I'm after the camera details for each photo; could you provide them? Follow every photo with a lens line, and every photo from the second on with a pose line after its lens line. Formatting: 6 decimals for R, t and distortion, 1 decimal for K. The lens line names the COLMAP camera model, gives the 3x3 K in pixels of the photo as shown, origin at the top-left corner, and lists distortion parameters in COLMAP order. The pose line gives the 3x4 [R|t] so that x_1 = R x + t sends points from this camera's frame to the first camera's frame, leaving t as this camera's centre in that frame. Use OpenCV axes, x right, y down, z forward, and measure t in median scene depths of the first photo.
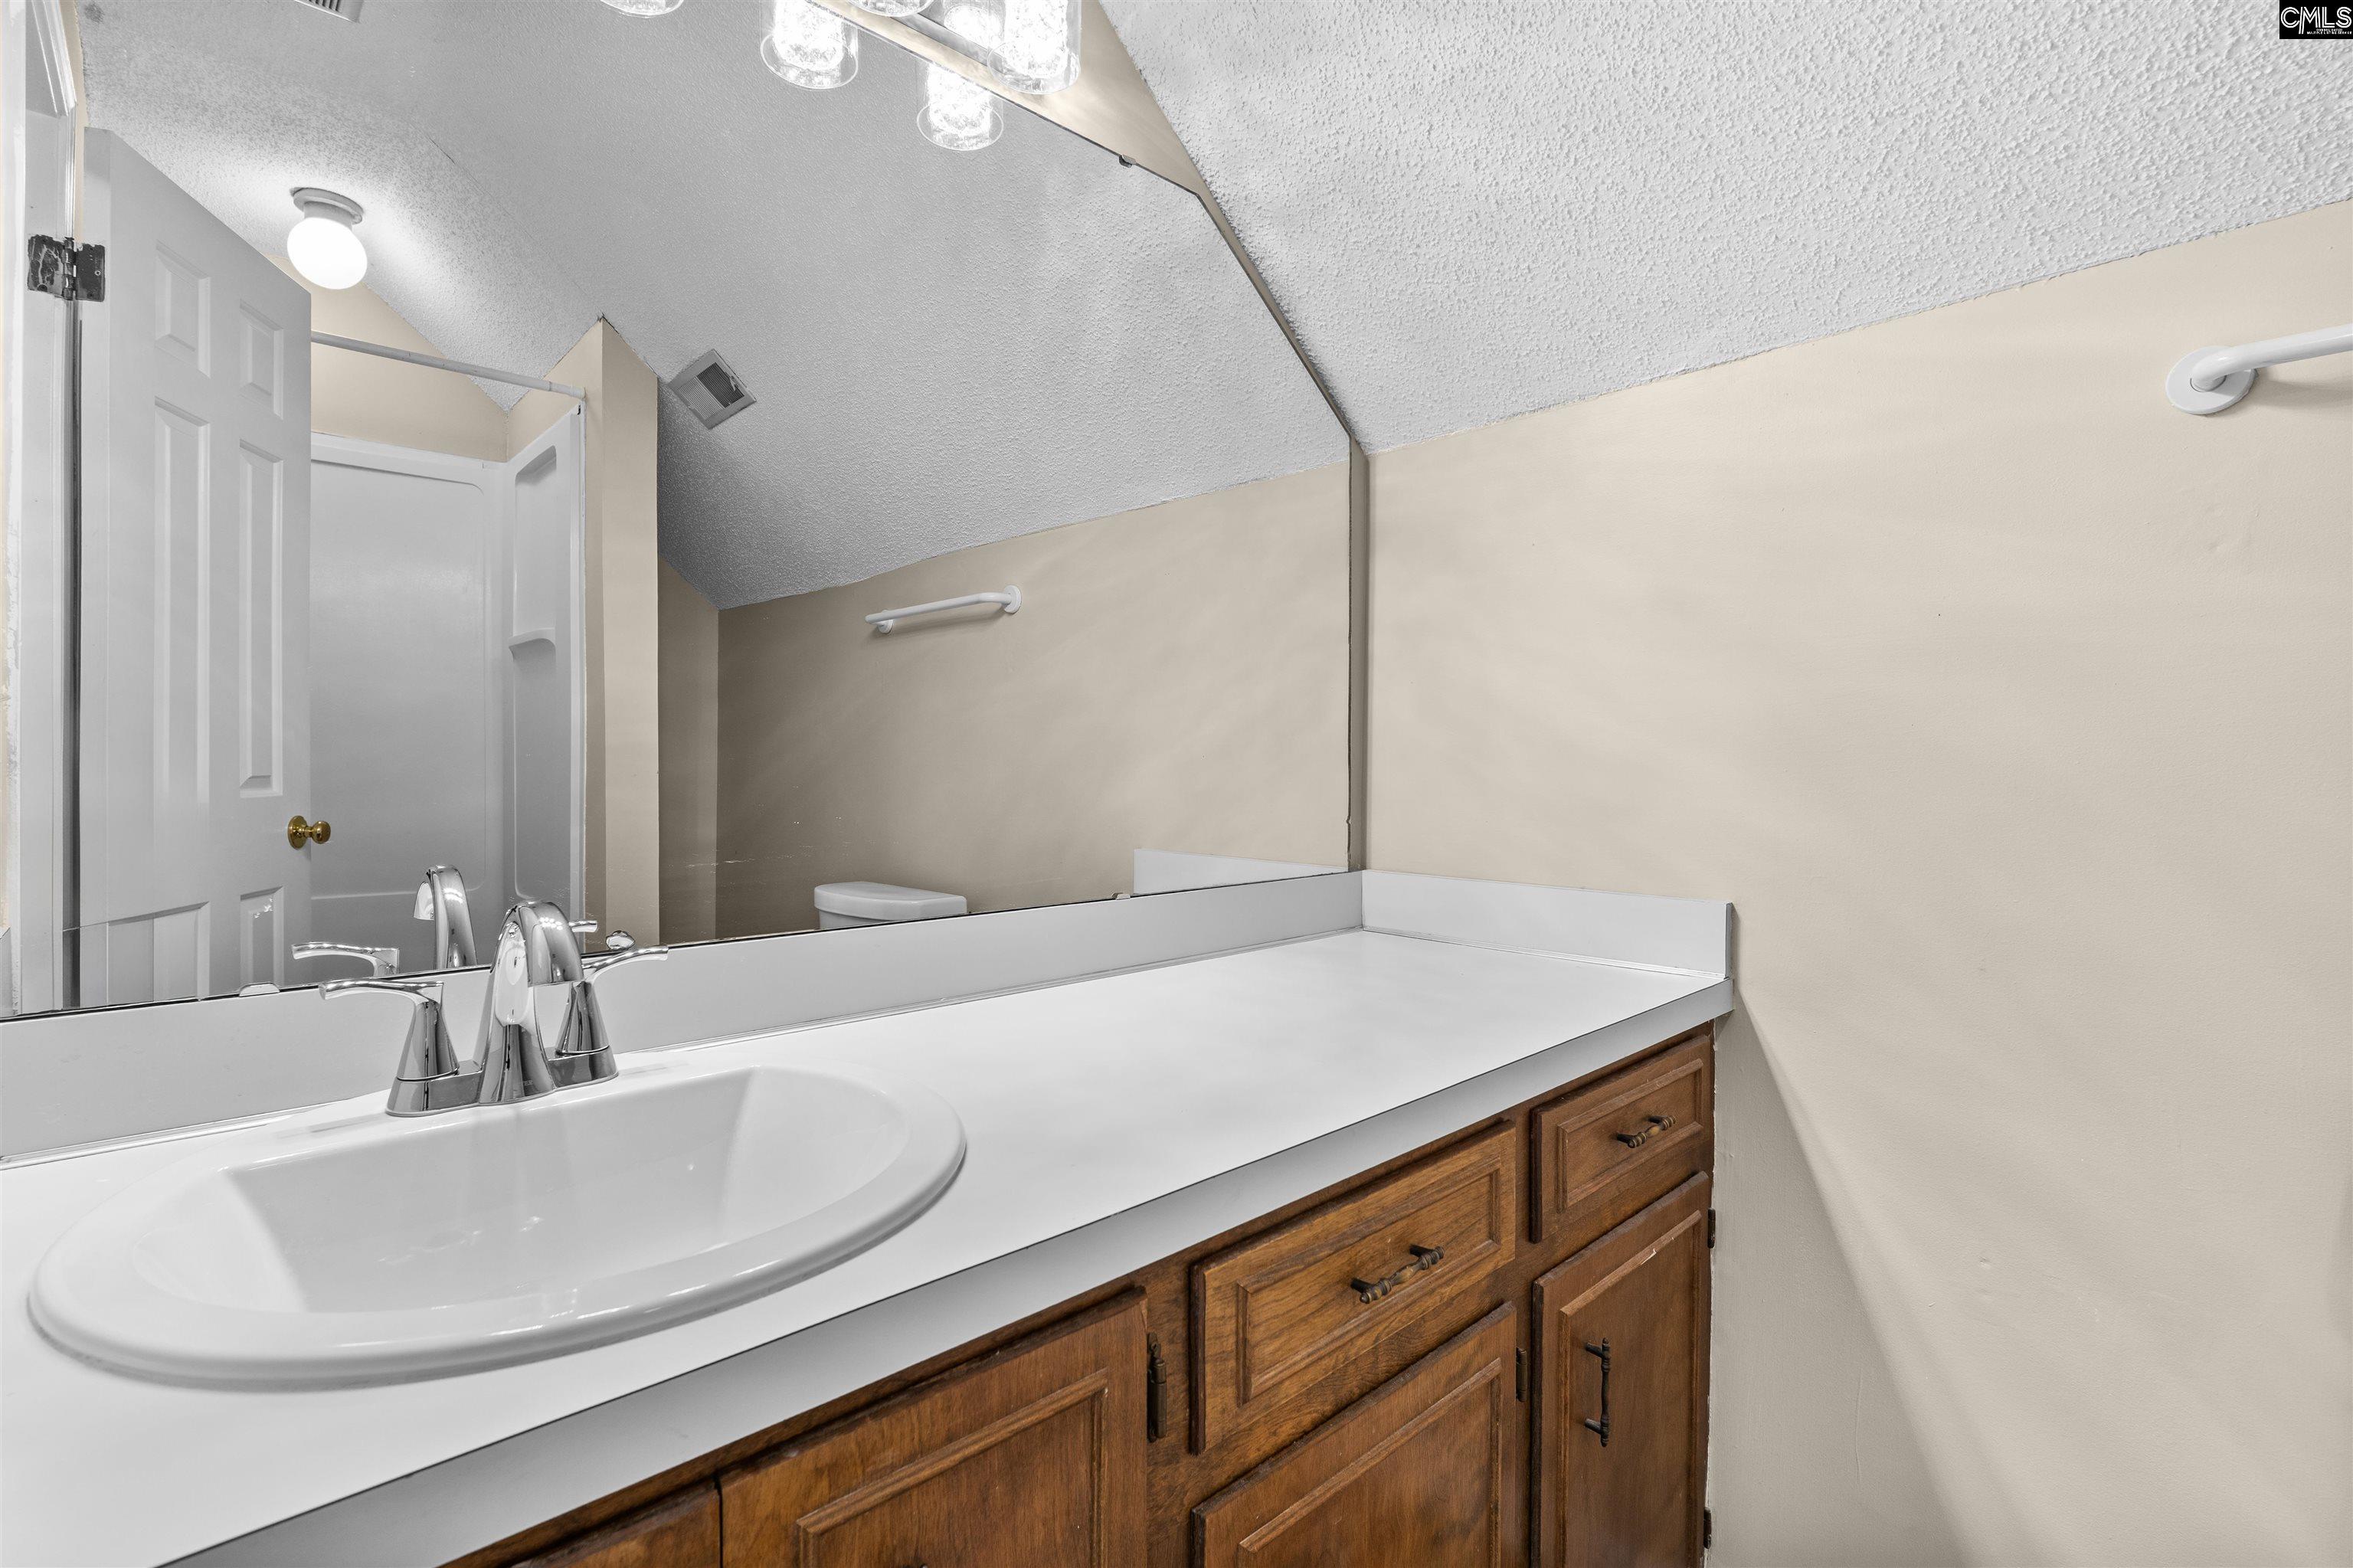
lens RADIAL K [[1088.4, 0, 1174.8], [0, 1088.4, 758.5], [0, 0, 1]] dist [-0.009781, -0.000406]
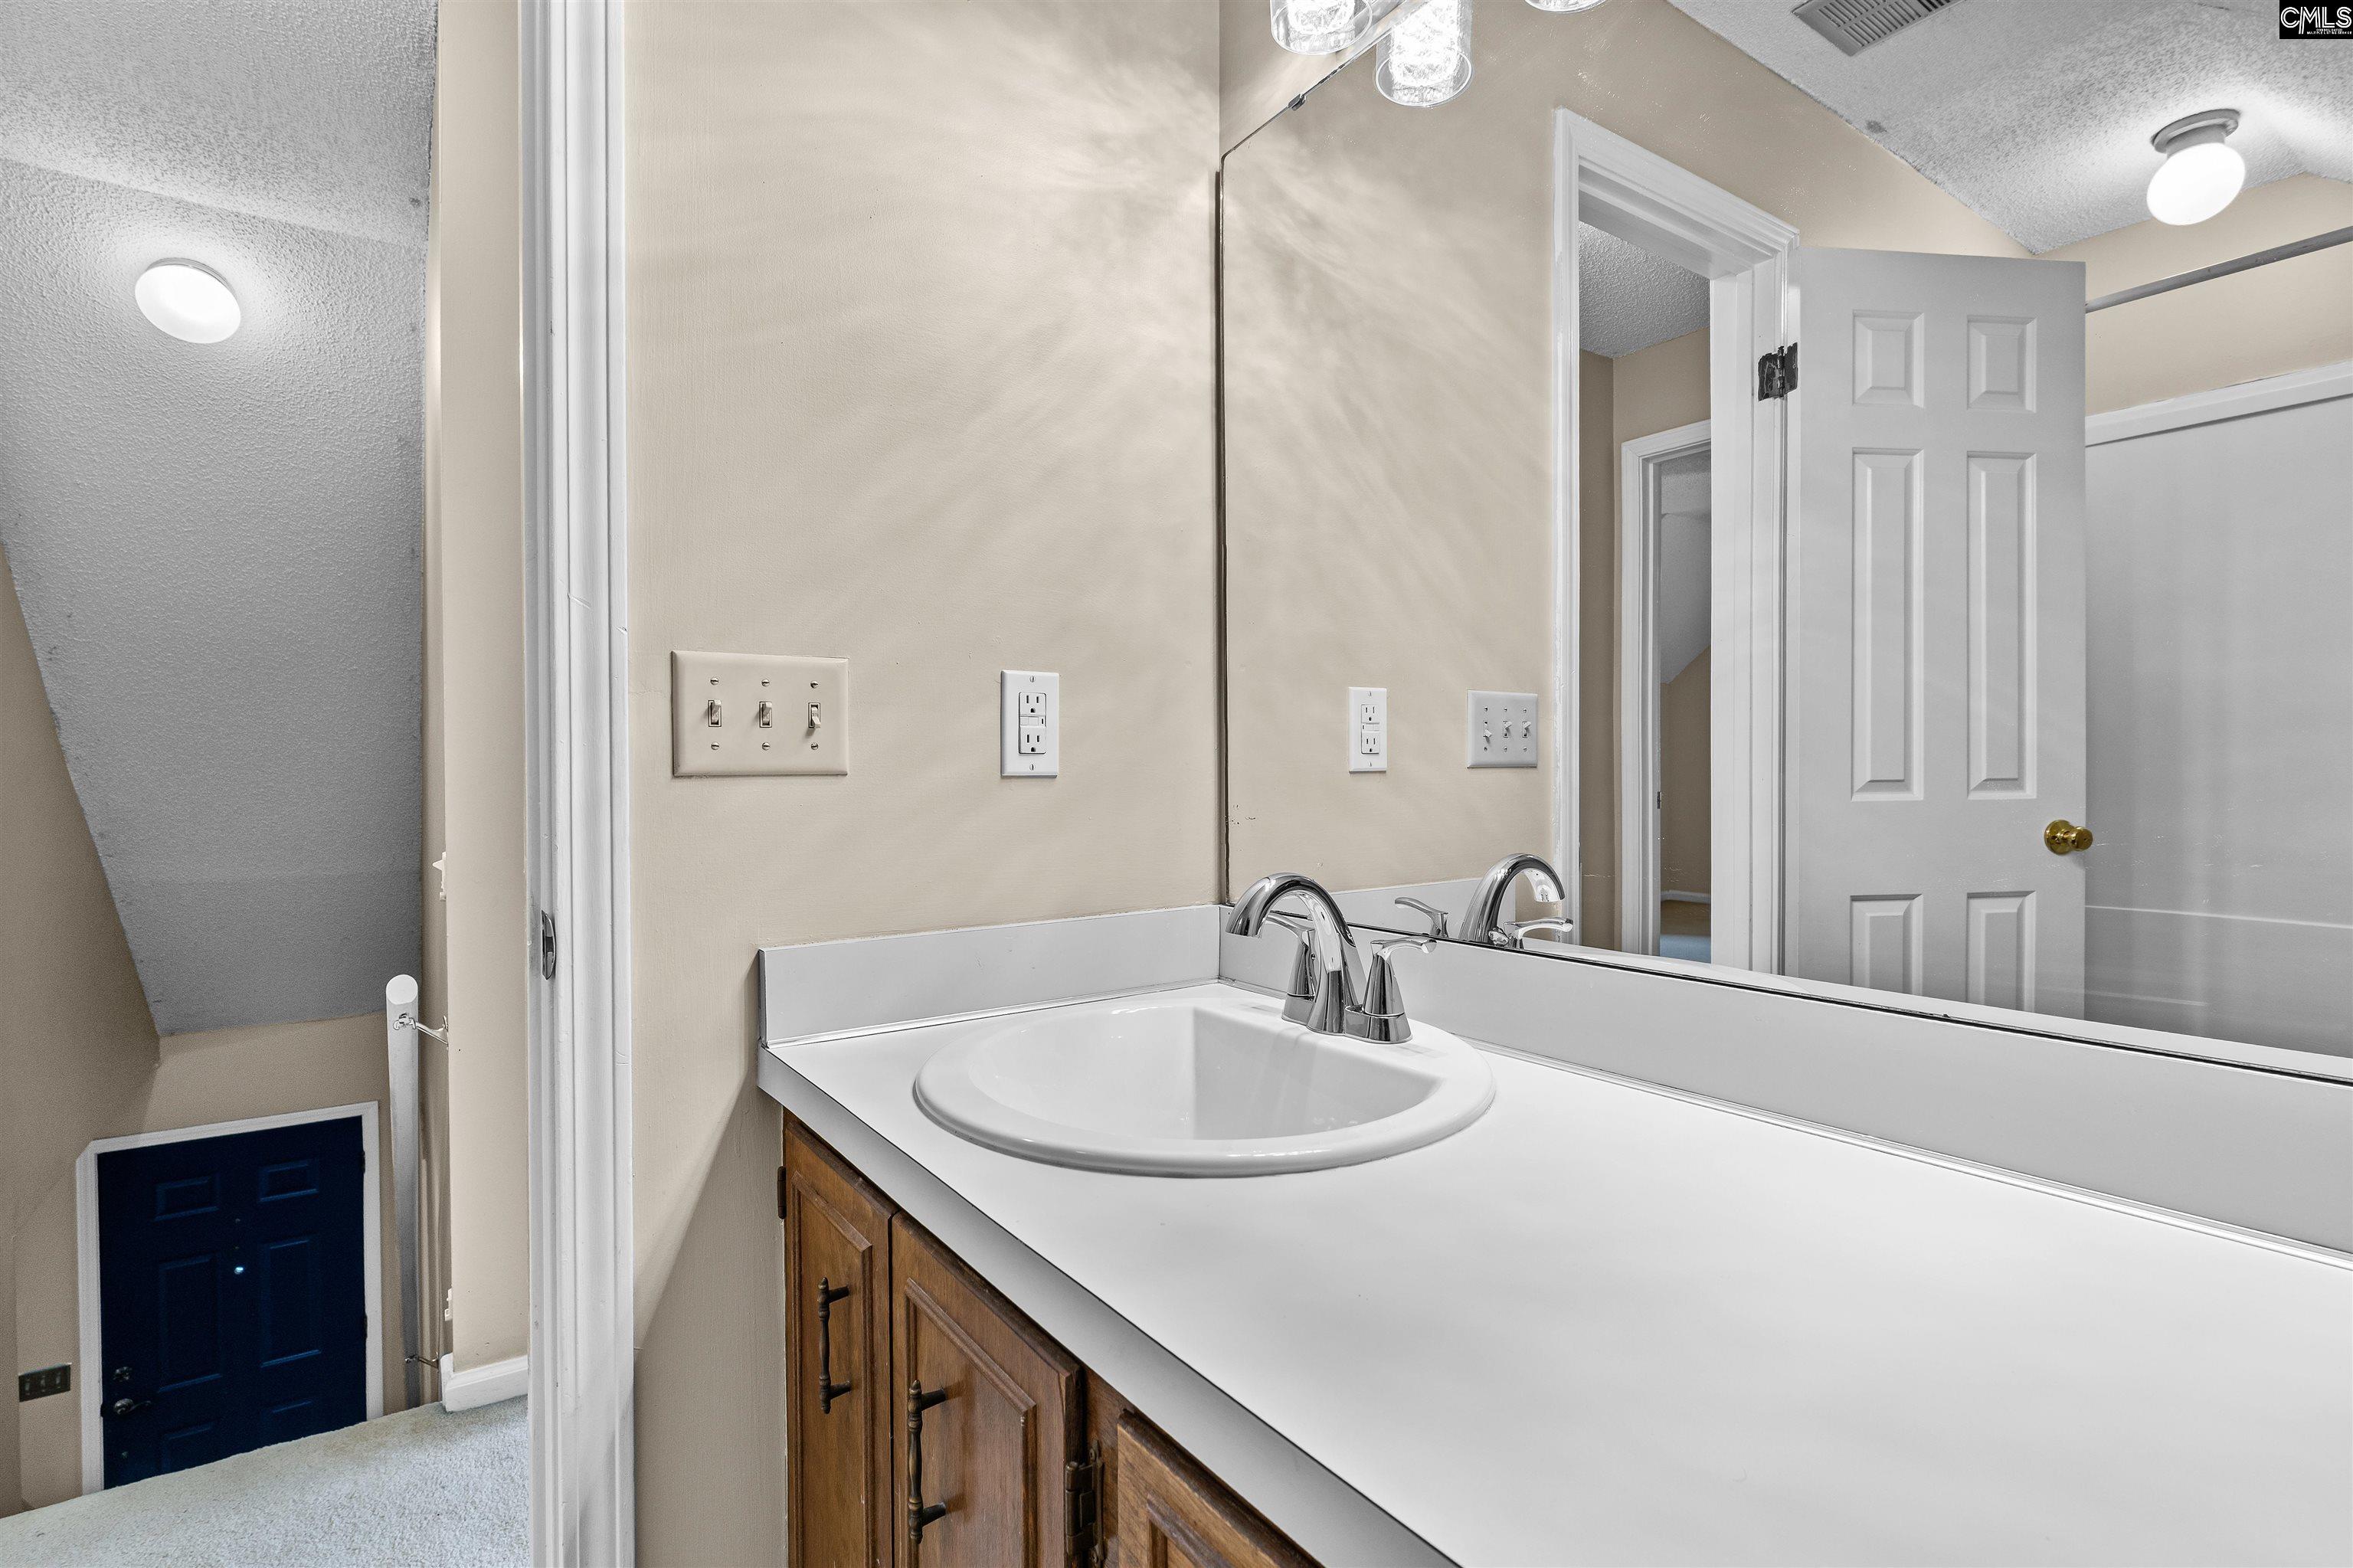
lens RADIAL K [[1088.4, 0, 1171.5], [0, 1088.4, 771.1], [0, 0, 1]] dist [-0.009781, -0.000406]
pose [[-0.146558, 0.003780, -0.989195, 0.261128], [0.008908, 0.999957, 0.002501, 0.000417], [0.989162, -0.008445, -0.146585, 0.381381]]
